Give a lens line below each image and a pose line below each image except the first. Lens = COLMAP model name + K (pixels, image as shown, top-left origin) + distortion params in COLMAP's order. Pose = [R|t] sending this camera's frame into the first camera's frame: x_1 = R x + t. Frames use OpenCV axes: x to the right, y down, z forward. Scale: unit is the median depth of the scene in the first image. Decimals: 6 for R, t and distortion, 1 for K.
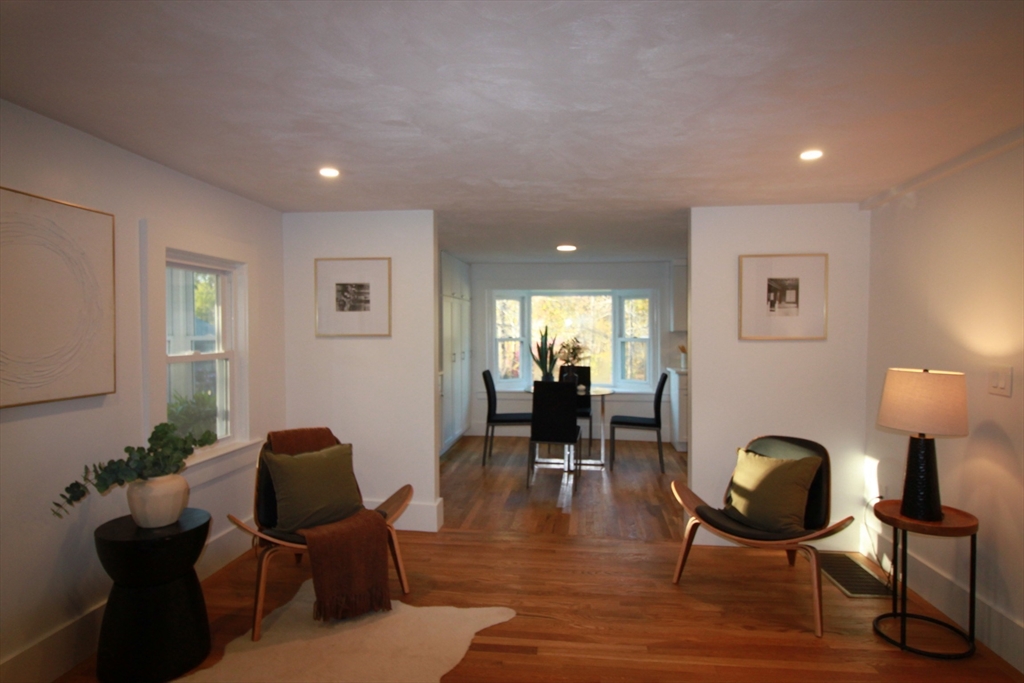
lens RADIAL K [[545.3, 0, 512.0], [0, 545.3, 341.5], [0, 0, 1]] dist [-0.001294, -0.001581]
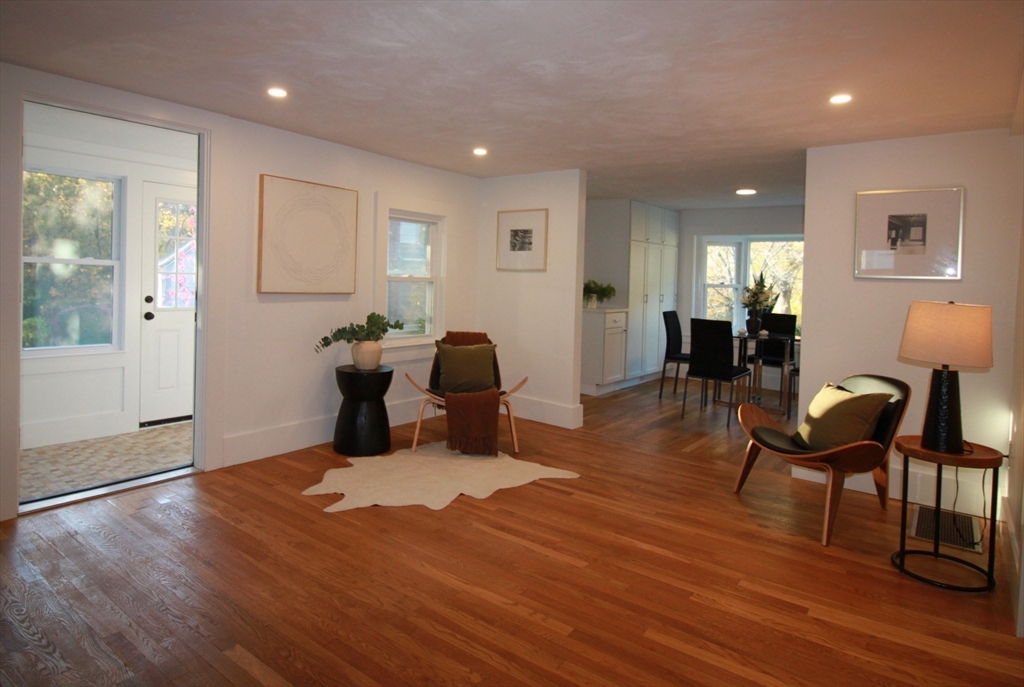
lens RADIAL K [[587.7, 0, 511.6], [0, 587.7, 294.4], [0, 0, 1]] dist [-0.001156, -0.000530]
pose [[0.858356, 0.036005, -0.511789, 0.486670], [-0.039567, 0.999209, 0.003935, 0.051782], [0.511526, 0.016872, 0.859102, -0.258354]]
